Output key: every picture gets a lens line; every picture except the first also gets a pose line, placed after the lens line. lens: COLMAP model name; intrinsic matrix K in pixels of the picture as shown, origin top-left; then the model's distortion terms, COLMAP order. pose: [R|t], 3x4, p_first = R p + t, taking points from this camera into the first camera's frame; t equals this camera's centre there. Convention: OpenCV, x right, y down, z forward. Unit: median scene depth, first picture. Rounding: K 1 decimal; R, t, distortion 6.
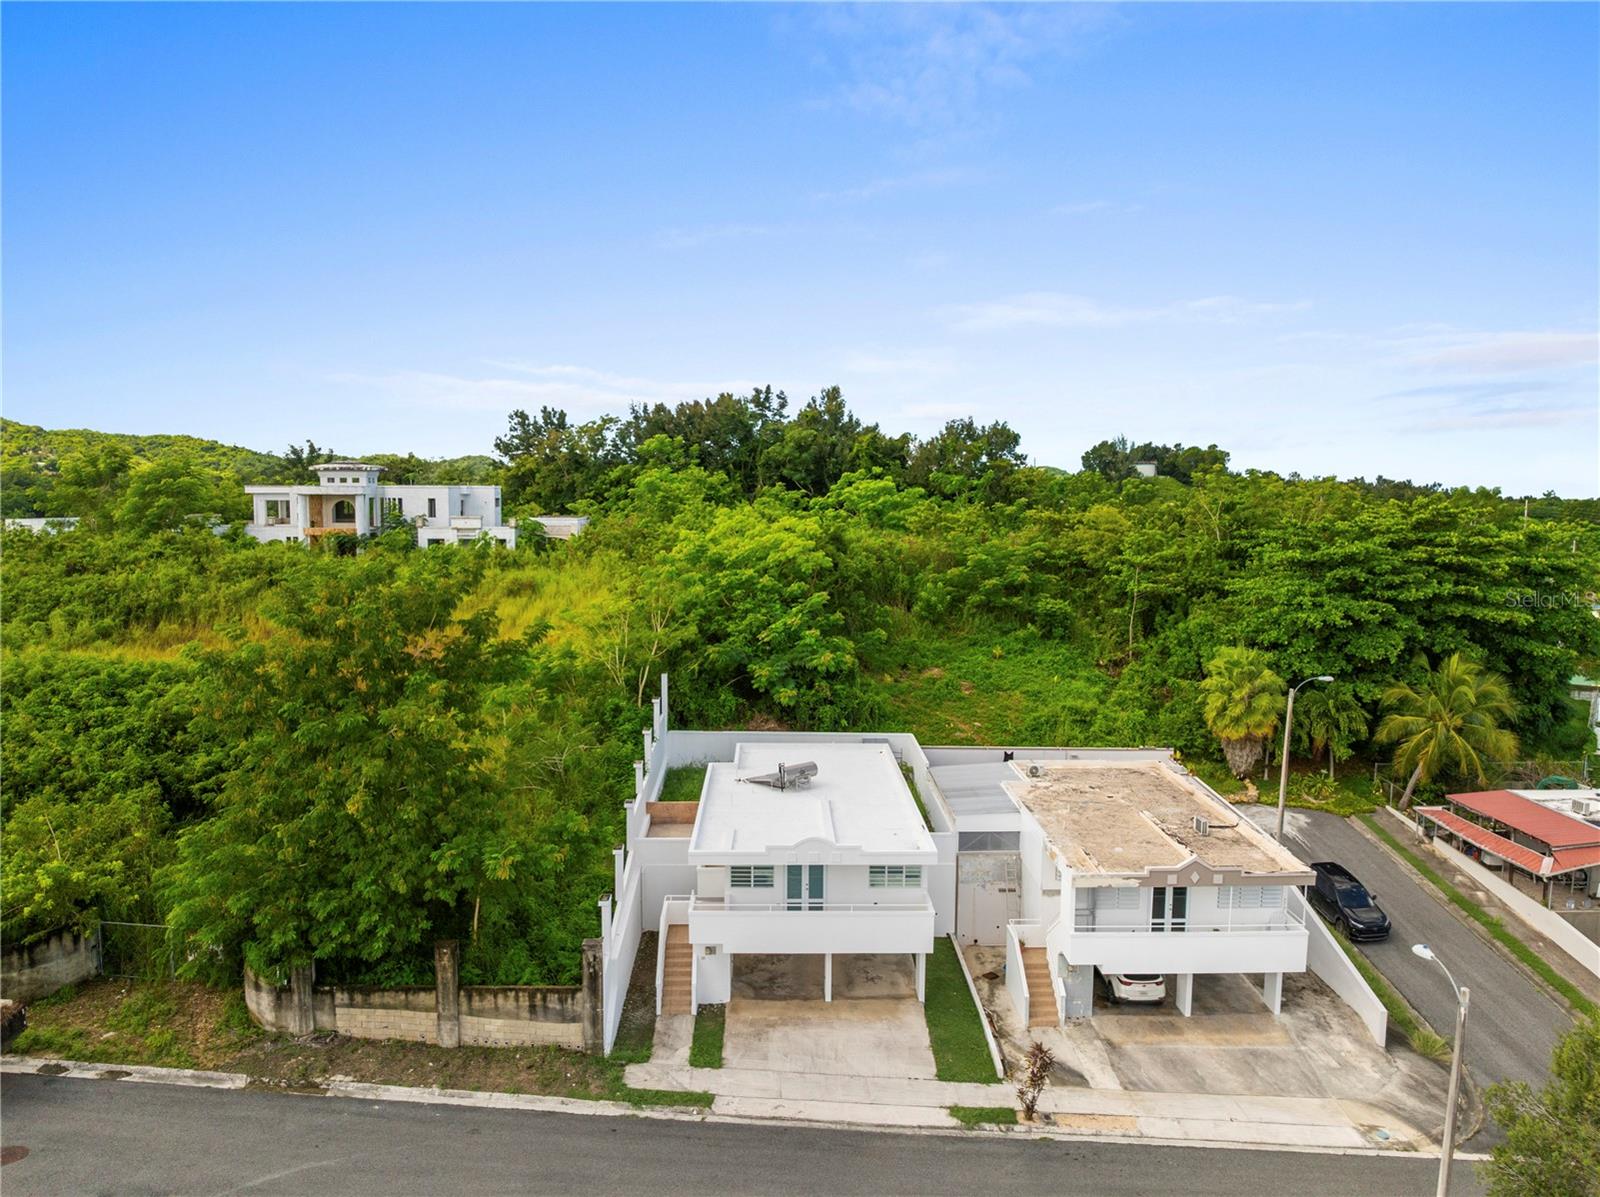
lens RADIAL K [[1130.7, 0, 792.0], [0, 1130.7, 596.1], [0, 0, 1]] dist [-0.033912, -0.000484]
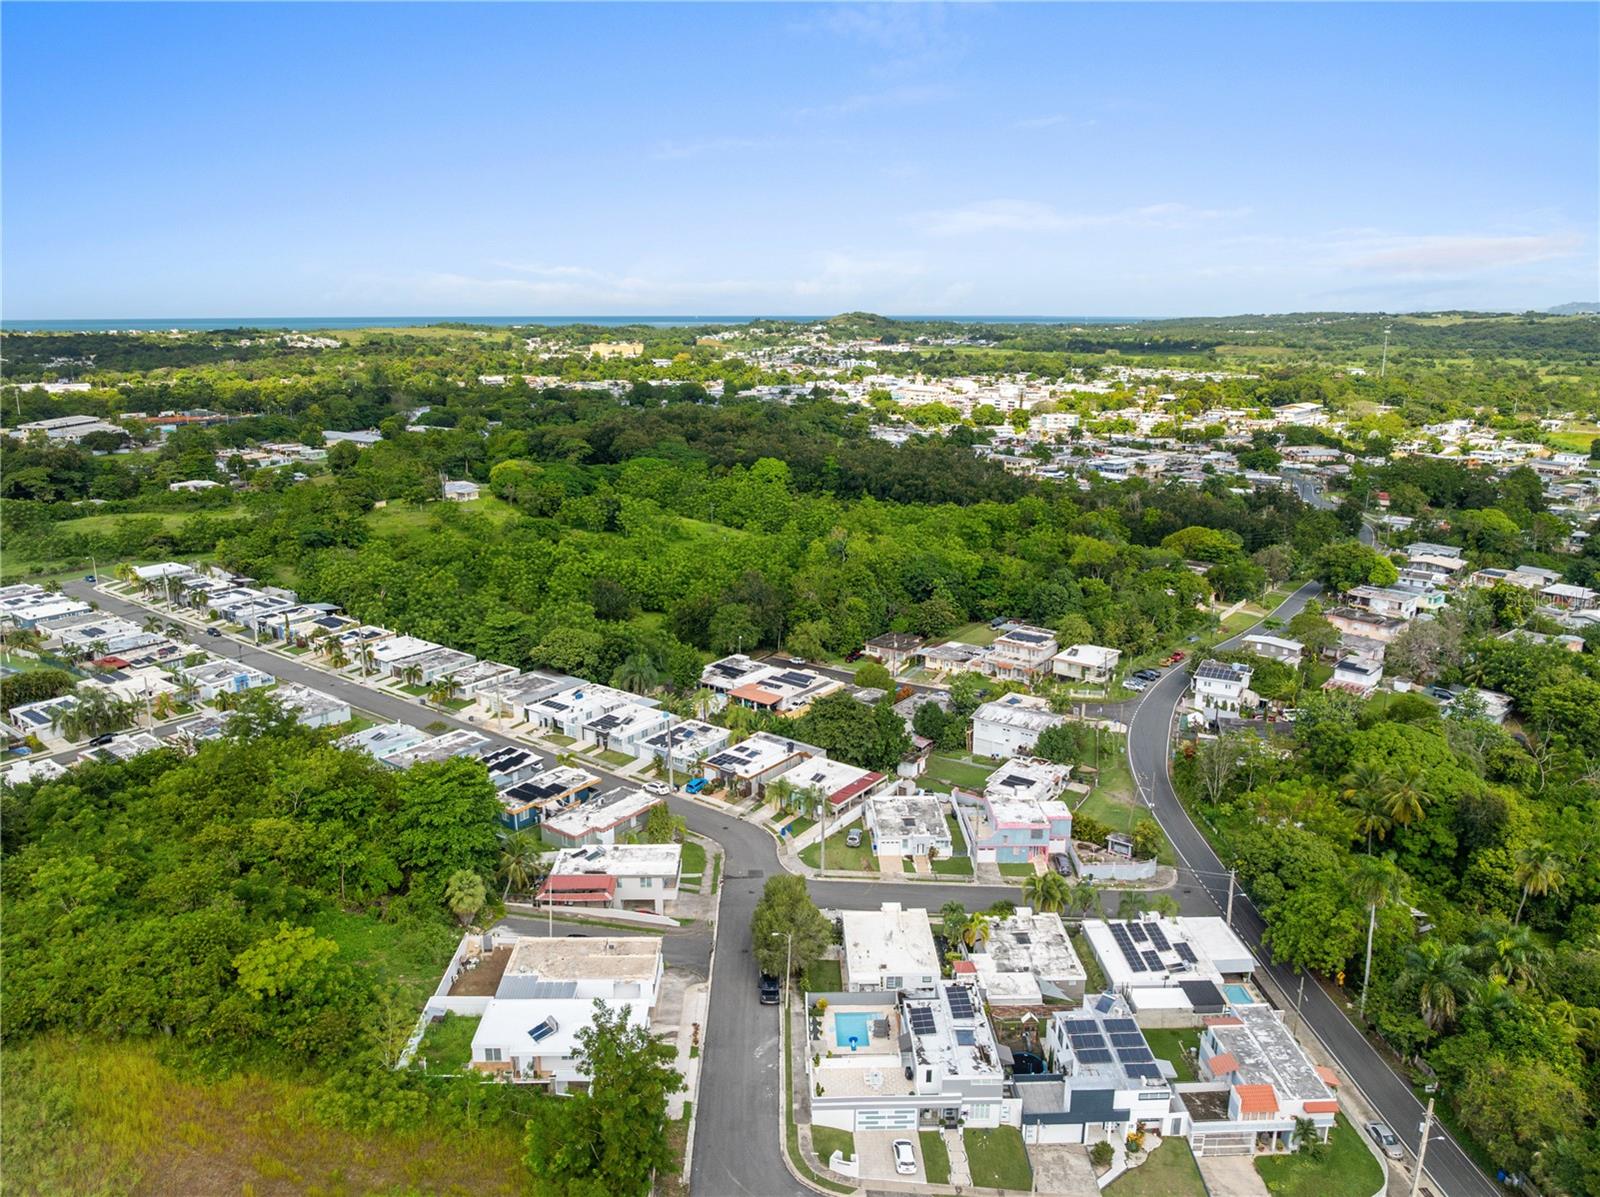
lens RADIAL K [[1130.7, 0, 792.0], [0, 1130.7, 596.1], [0, 0, 1]] dist [-0.033912, -0.000484]
pose [[0.003779, -0.247118, 0.968978, -2.383311], [0.090550, 0.965089, 0.245773, -1.434771], [-0.995885, 0.086812, 0.026023, 0.432481]]
